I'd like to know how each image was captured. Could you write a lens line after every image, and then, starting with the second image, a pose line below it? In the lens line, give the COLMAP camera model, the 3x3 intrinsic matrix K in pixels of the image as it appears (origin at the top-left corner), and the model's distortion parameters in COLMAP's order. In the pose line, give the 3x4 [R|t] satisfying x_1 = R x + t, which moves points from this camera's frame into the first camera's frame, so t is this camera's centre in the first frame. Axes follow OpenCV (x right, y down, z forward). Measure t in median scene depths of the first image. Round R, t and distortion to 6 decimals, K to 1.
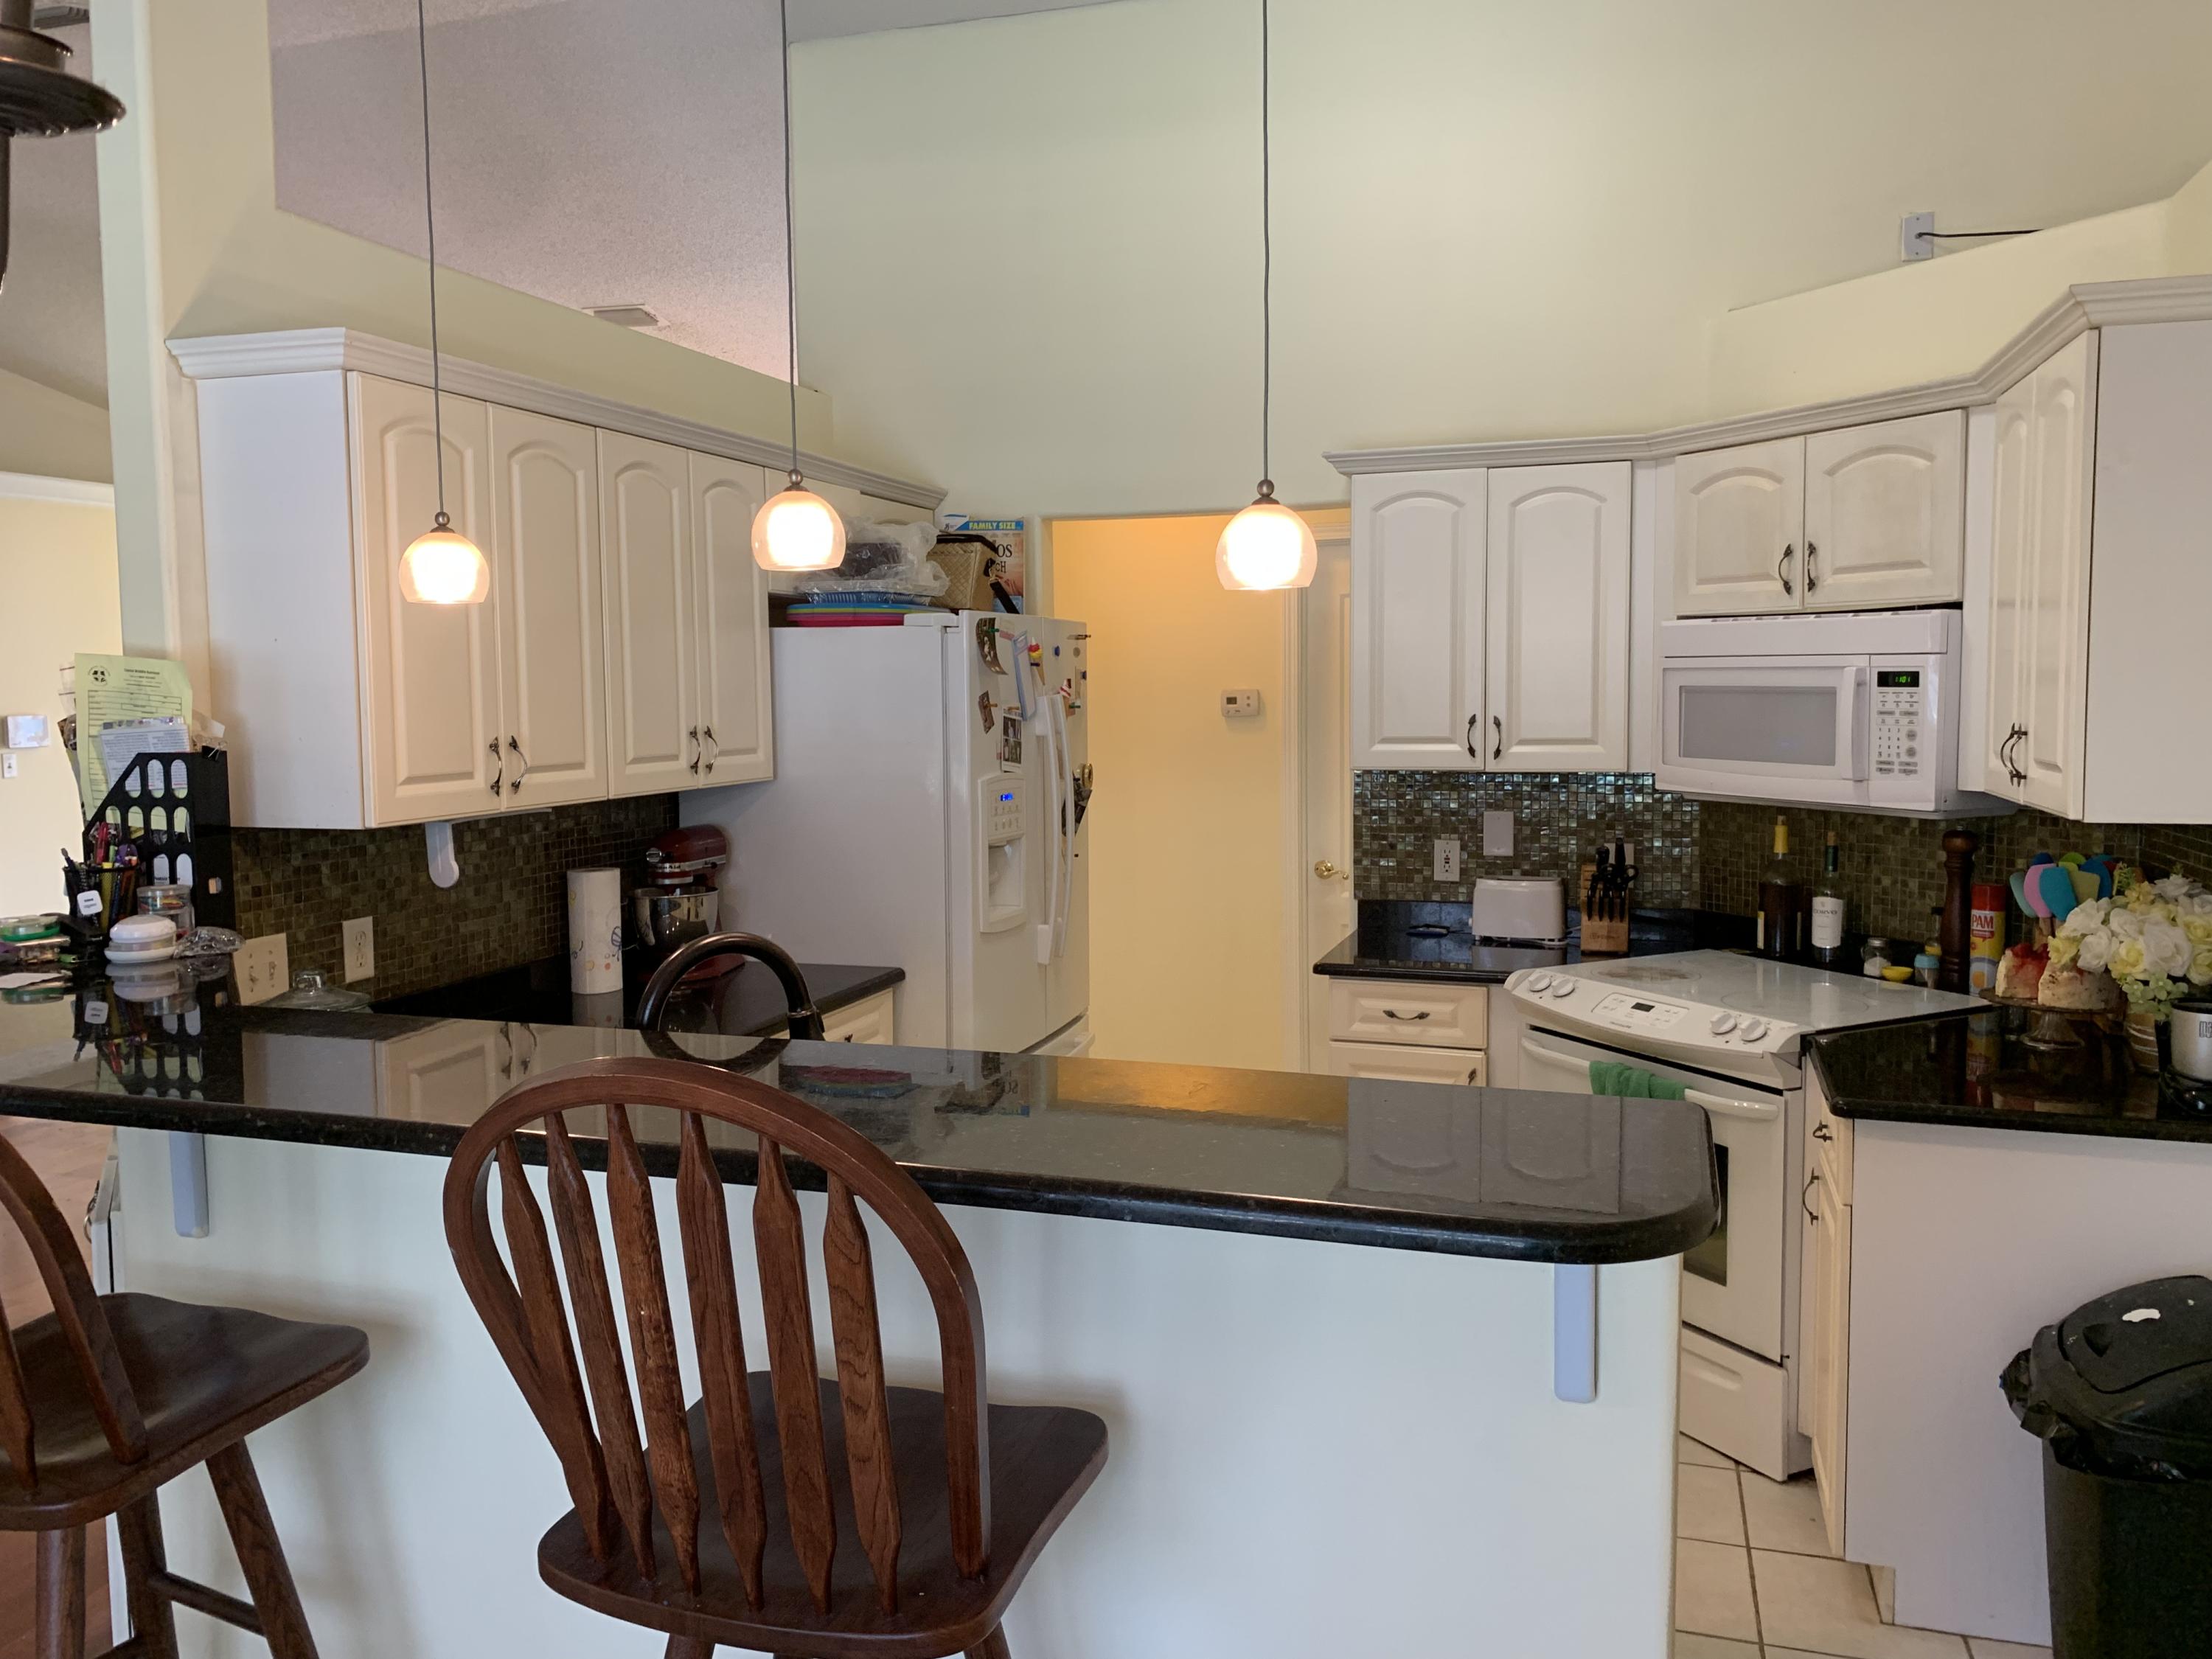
lens RADIAL K [[1707.0, 0, 1093.1], [0, 1707.0, 822.2], [0, 0, 1]] dist [0.074594, -0.070781]
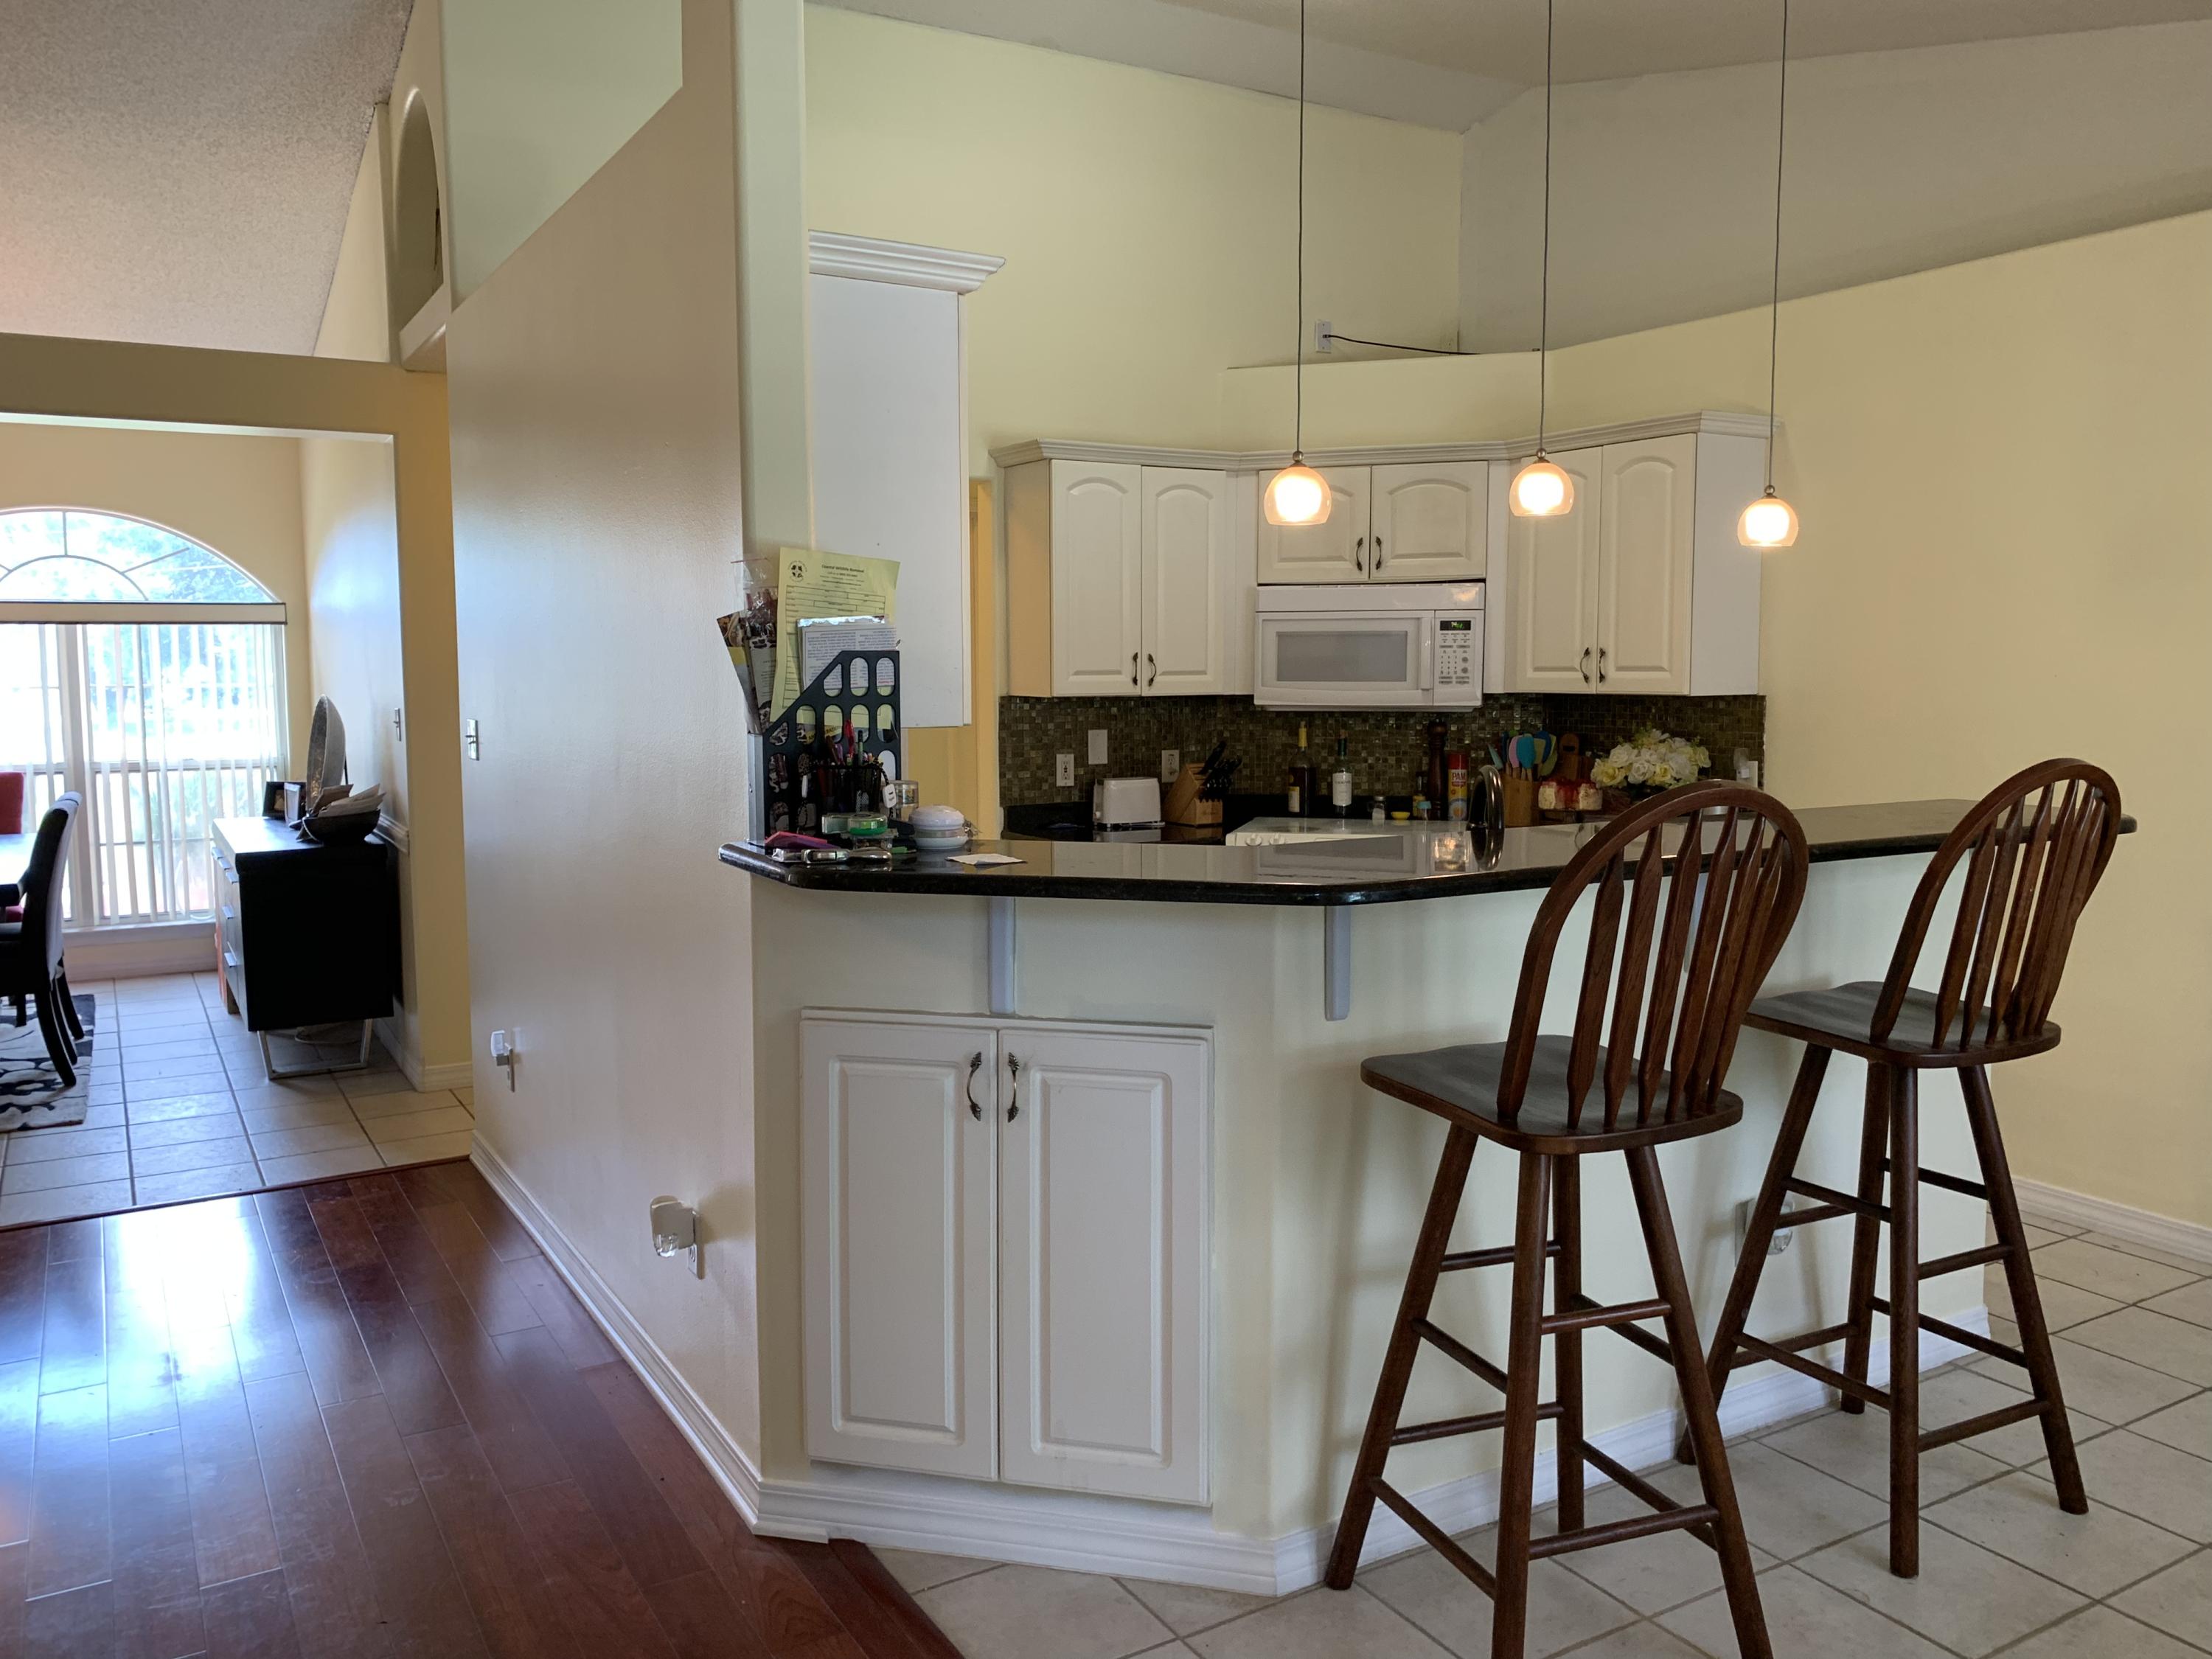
lens RADIAL K [[1707.0, 0, 1105.3], [0, 1707.0, 832.2], [0, 0, 1]] dist [0.074594, -0.070781]
pose [[0.654638, -0.069308, 0.752759, -0.900285], [0.061823, 0.997361, 0.038064, 0.027002], [-0.753410, 0.021620, 0.657195, 0.179427]]
